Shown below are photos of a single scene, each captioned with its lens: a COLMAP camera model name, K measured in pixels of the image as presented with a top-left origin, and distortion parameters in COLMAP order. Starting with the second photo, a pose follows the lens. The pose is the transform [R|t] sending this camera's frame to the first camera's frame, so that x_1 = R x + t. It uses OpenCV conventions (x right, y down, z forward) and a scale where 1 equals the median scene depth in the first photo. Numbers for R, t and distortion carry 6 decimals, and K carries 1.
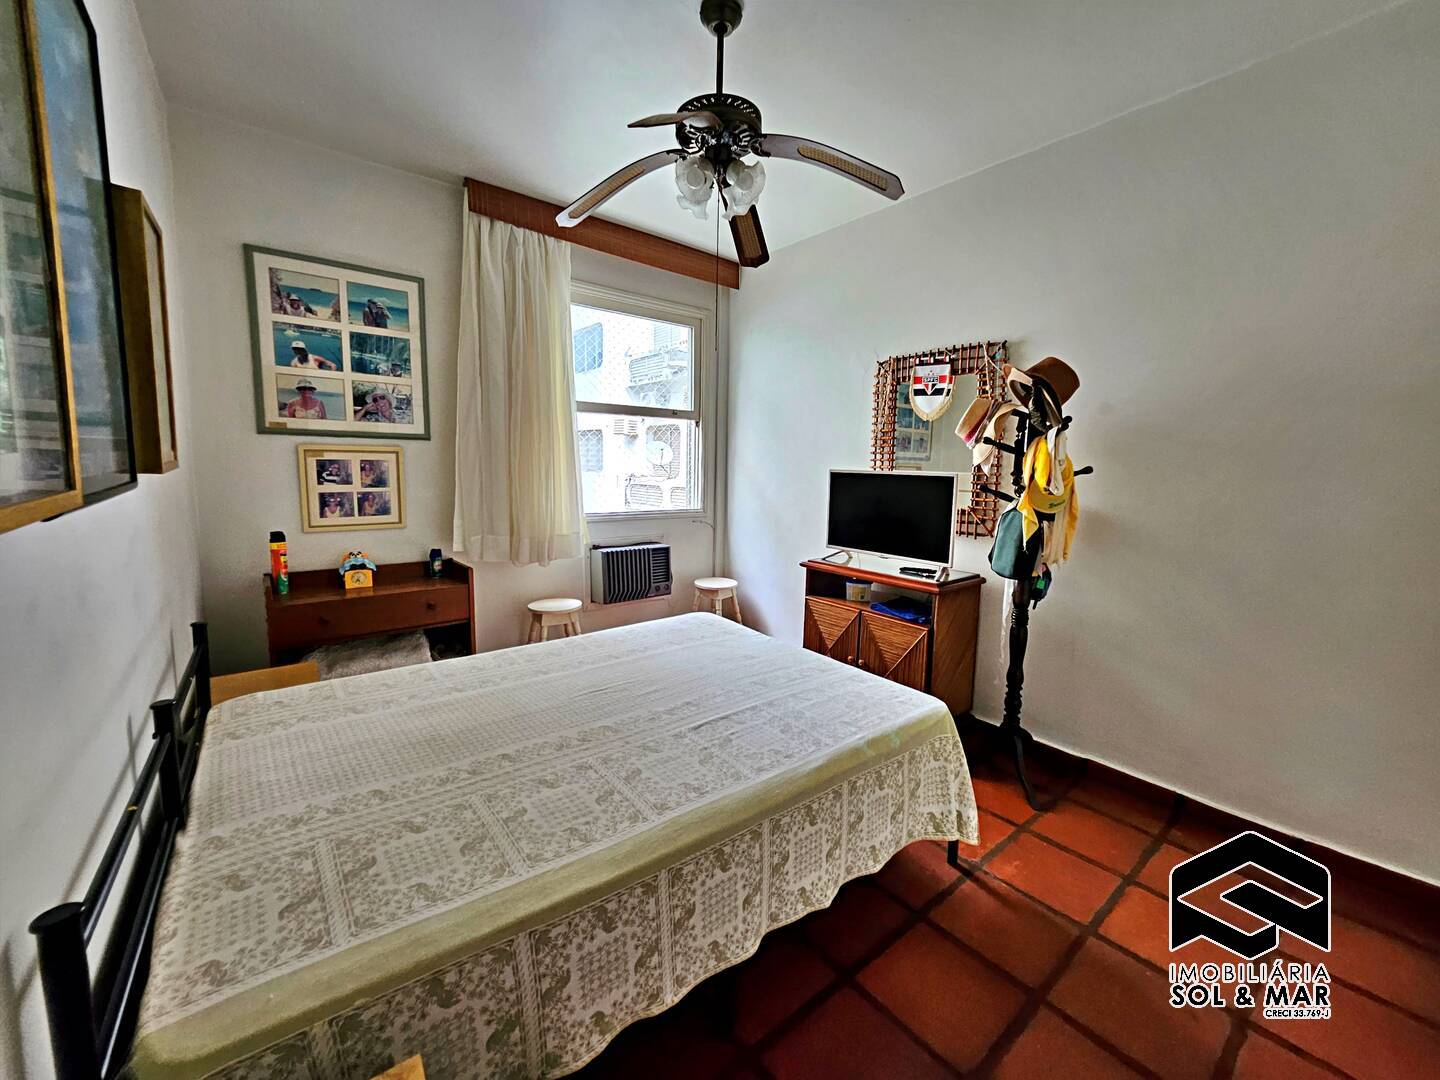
lens RADIAL K [[571.6, 0, 718.2], [0, 571.6, 528.2], [0, 0, 1]] dist [-0.003547, 0.002040]
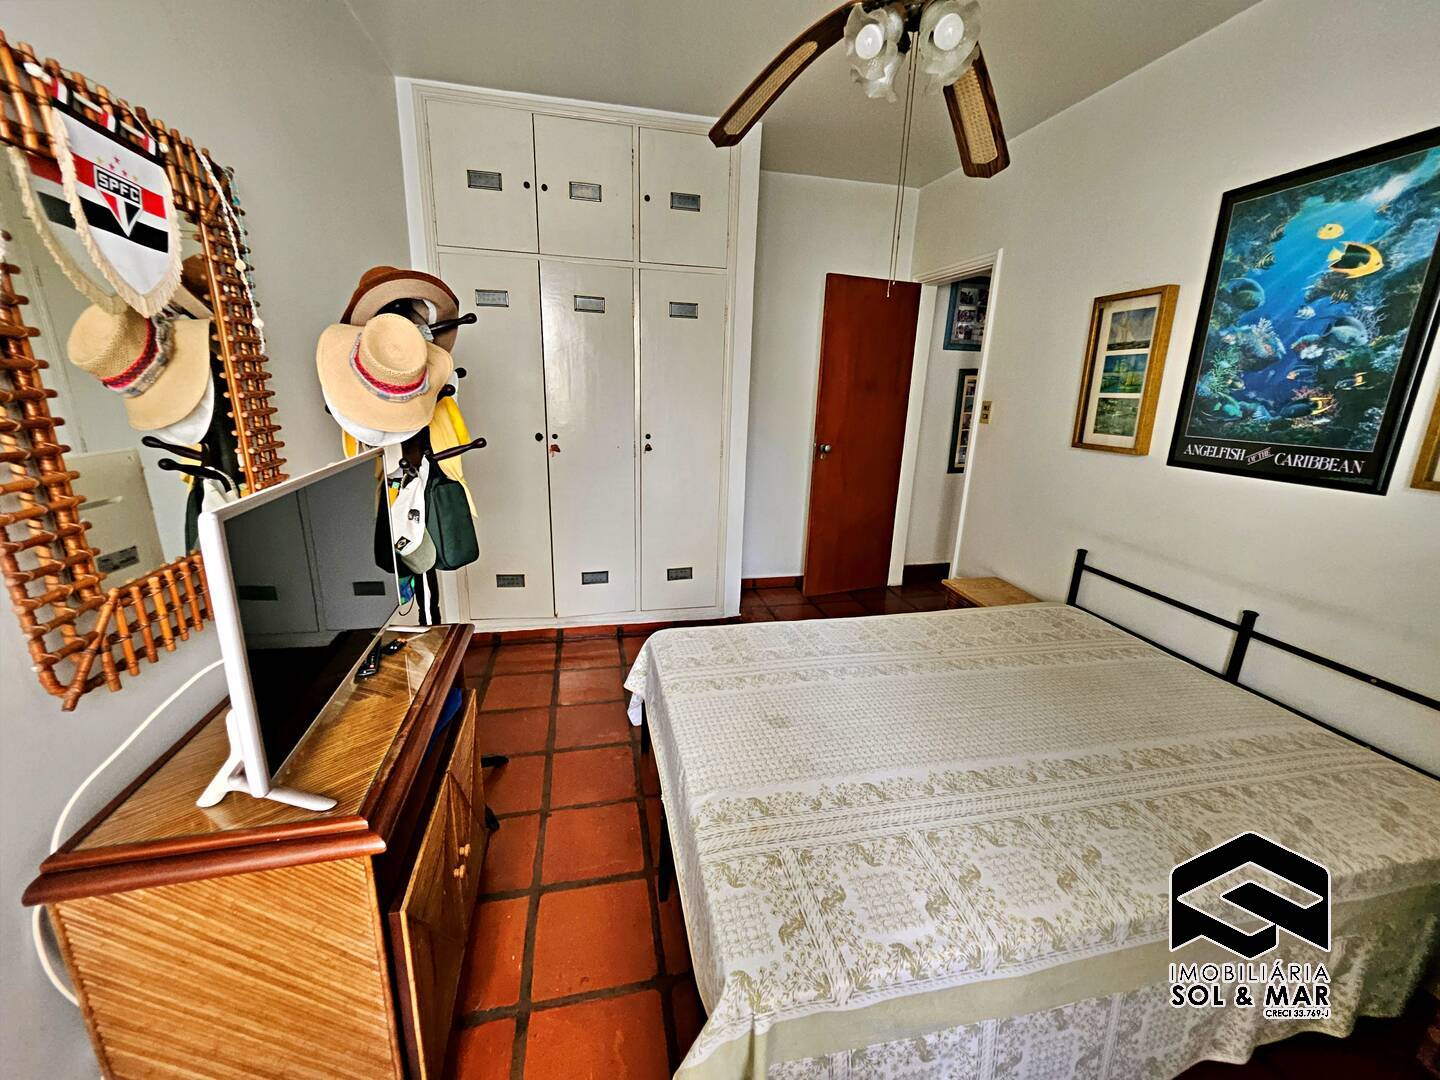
lens RADIAL K [[571.6, 0, 722.5], [0, 571.6, 532.4], [0, 0, 1]] dist [-0.003547, 0.002040]
pose [[-0.899532, -0.158230, 0.407191, -0.182947], [-0.001225, 0.933009, 0.359850, -0.330626], [-0.436852, 0.323198, -0.839466, 2.032588]]
